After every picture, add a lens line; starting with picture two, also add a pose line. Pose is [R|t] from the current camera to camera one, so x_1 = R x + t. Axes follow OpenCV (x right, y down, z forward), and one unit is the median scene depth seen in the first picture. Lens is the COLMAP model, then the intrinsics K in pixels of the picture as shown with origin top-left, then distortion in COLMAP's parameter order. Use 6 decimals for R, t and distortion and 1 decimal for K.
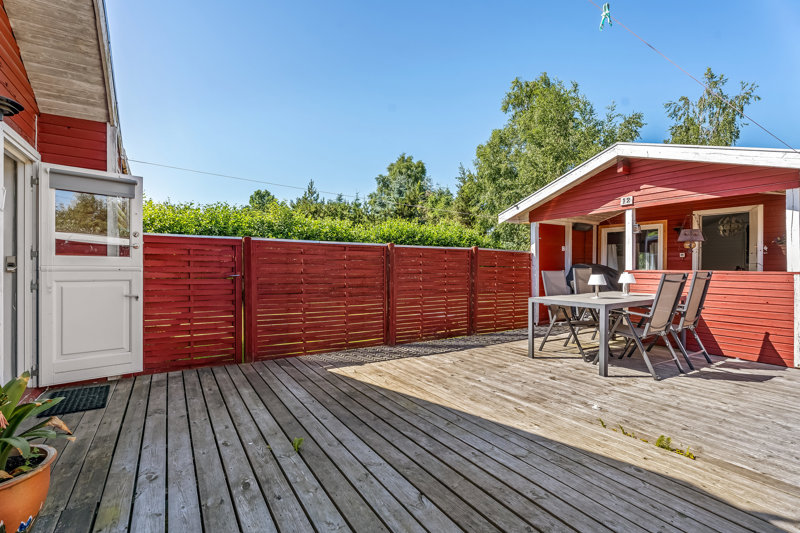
lens RADIAL K [[364.3, 0, 393.7], [0, 364.3, 269.7], [0, 0, 1]] dist [0.005841, -0.000665]
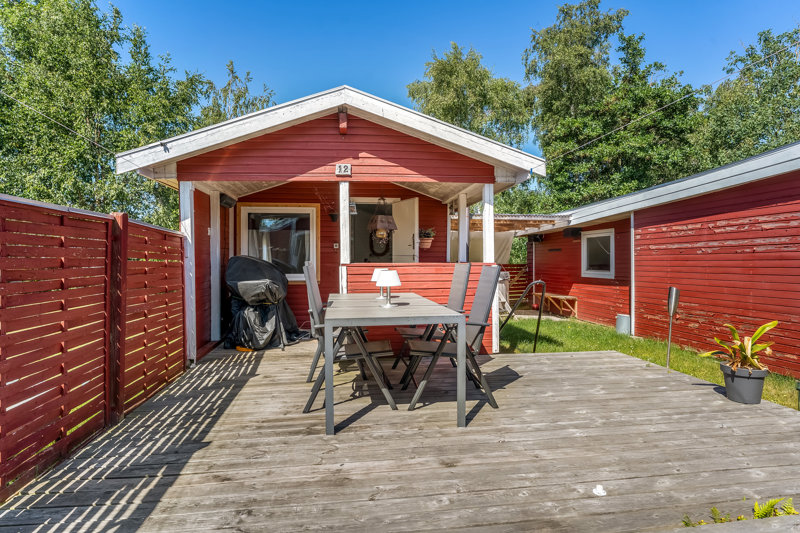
lens RADIAL K [[435.9, 0, 396.6], [0, 435.9, 258.1], [0, 0, 1]] dist [-0.014889, 0.001313]
pose [[0.418581, -0.001103, 0.908179, -0.118659], [0.015299, 0.999866, -0.005837, -0.002391], [-0.908050, 0.016337, 0.418542, 0.543093]]
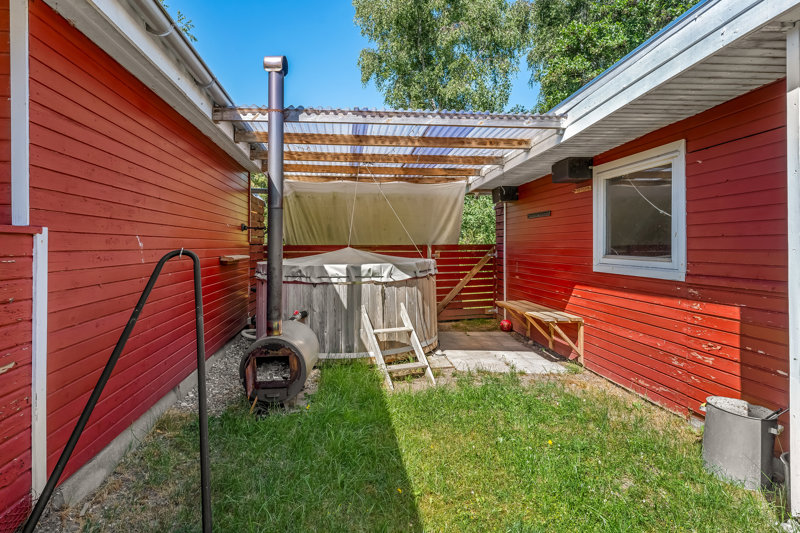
lens RADIAL K [[456.4, 0, 388.8], [0, 456.4, 246.5], [0, 0, 1]] dist [-0.015577, -0.000027]
pose [[0.441917, -0.011324, 0.896984, 0.987145], [0.019305, 0.999809, 0.003111, 0.022694], [-0.896848, 0.015942, 0.442052, 0.571160]]
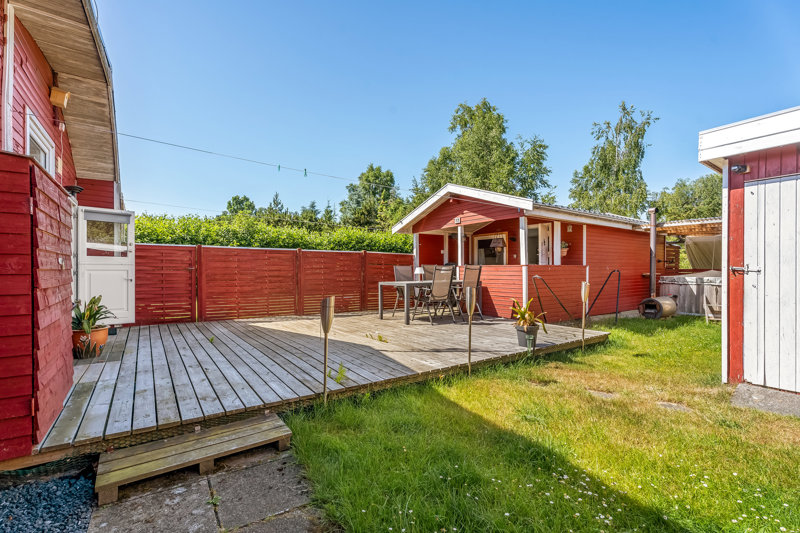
lens RADIAL K [[364.3, 0, 395.4], [0, 364.3, 273.1], [0, 0, 1]] dist [0.005841, -0.000665]
pose [[0.998838, -0.005906, 0.047832, 0.306561], [0.006008, 0.999980, -0.001988, 0.033645], [-0.047820, 0.002273, 0.998853, -0.520225]]
